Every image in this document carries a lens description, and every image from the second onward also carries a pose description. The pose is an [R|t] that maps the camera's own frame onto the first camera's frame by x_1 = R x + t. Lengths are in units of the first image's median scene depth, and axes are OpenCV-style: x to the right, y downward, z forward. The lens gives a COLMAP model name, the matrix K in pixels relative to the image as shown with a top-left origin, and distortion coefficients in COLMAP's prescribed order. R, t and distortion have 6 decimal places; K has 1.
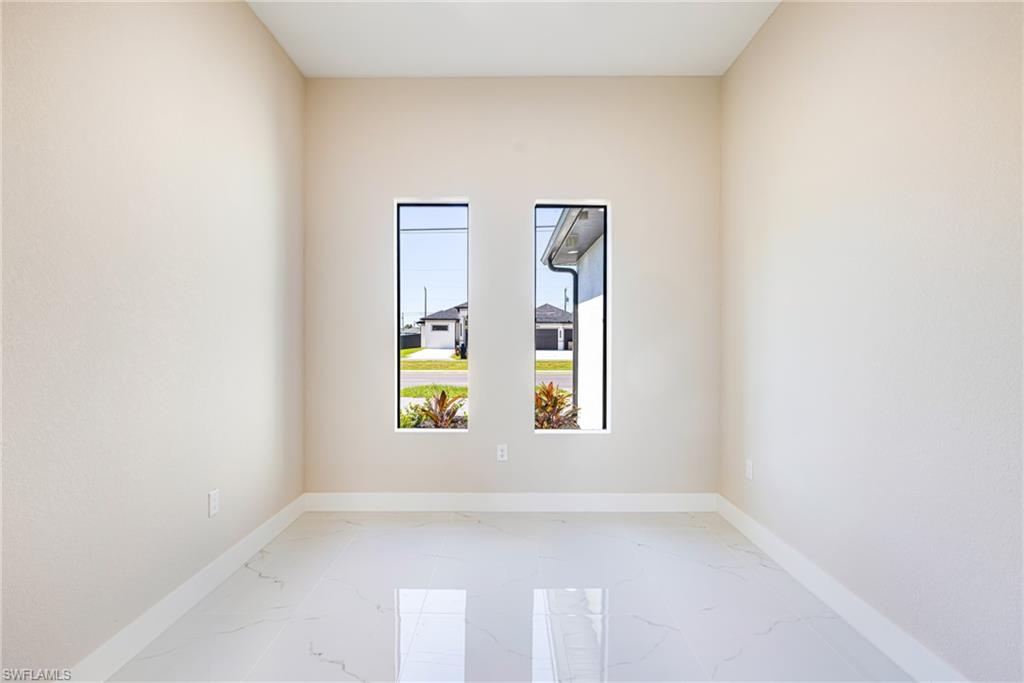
lens RADIAL K [[478.0, 0, 515.4], [0, 478.0, 342.3], [0, 0, 1]] dist [0.000595, 0.000667]
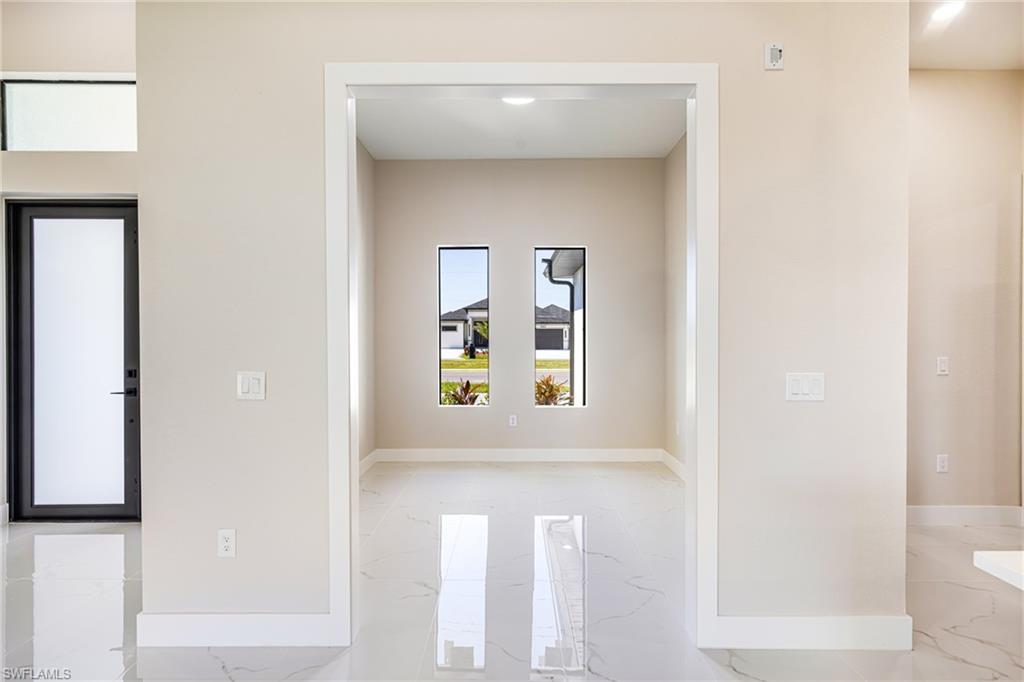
lens RADIAL K [[478.0, 0, 515.4], [0, 478.0, 341.8], [0, 0, 1]] dist [0.000595, 0.000667]
pose [[0.999902, -0.003377, -0.013603, 0.000705], [0.003373, 0.999994, -0.000308, -0.004863], [0.013604, 0.000262, 0.999907, -0.292846]]
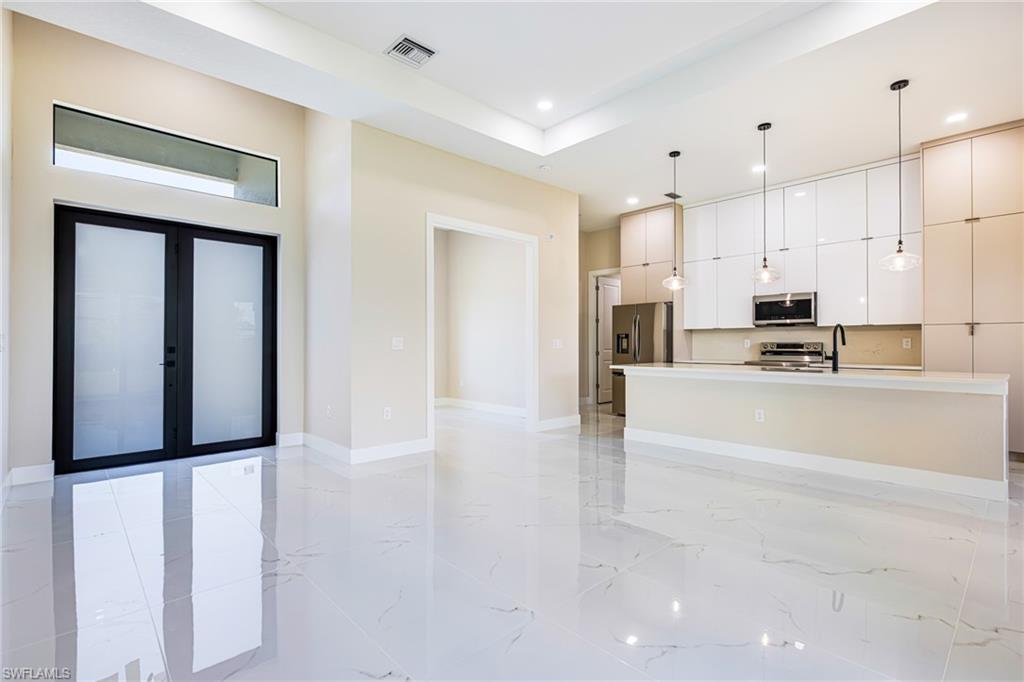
lens RADIAL K [[478.0, 0, 515.4], [0, 478.0, 341.8], [0, 0, 1]] dist [0.000595, 0.000667]
pose [[0.733259, 0.000127, 0.679949, -0.670939], [0.011212, 0.999862, -0.012277, 0.040157], [-0.679857, 0.016626, 0.733156, -0.721178]]
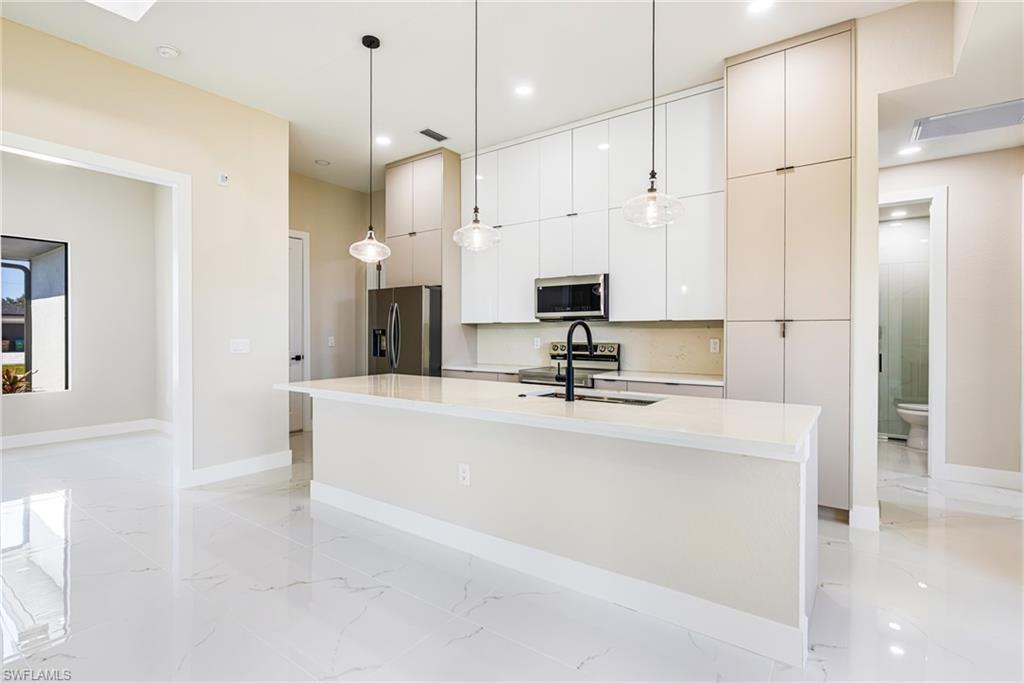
lens RADIAL K [[484.5, 0, 509.2], [0, 484.5, 335.5], [0, 0, 1]] dist [-0.002527, -0.000327]
pose [[0.596160, -0.004450, 0.802854, -0.145535], [0.011266, 0.999933, -0.002823, 0.022215], [-0.802787, 0.010728, 0.596170, -0.733419]]
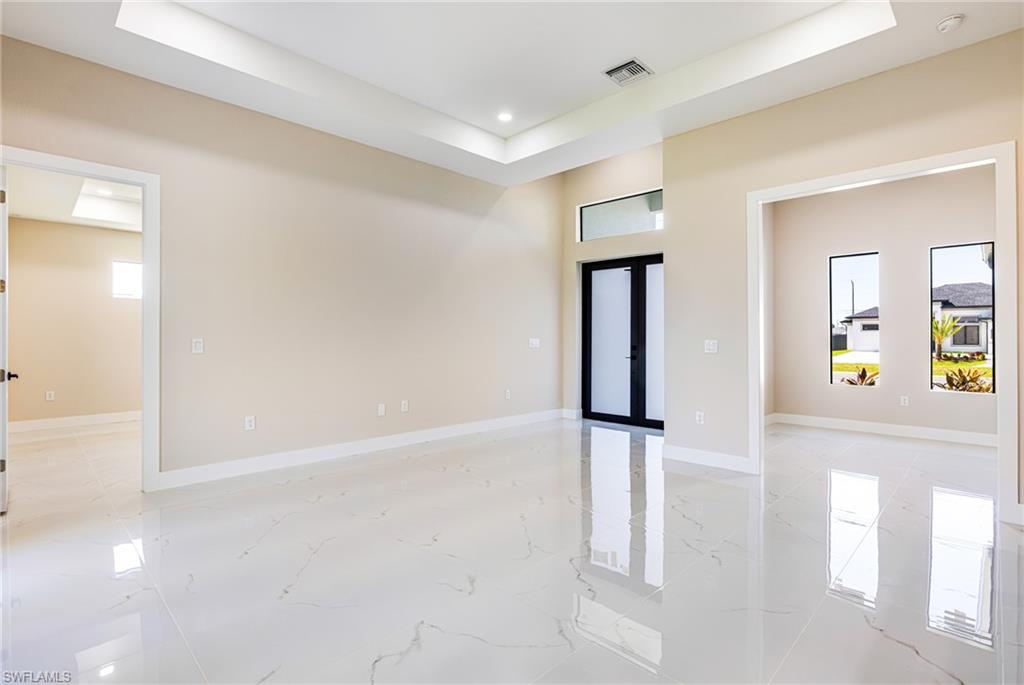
lens RADIAL K [[492.5, 0, 511.9], [0, 492.5, 332.6], [0, 0, 1]] dist [-0.000662, 0.000028]
pose [[0.701901, -0.008394, -0.712225, 0.154887], [-0.008509, 0.999760, -0.020168, 0.025756], [0.712224, 0.020217, 0.701661, -0.769814]]
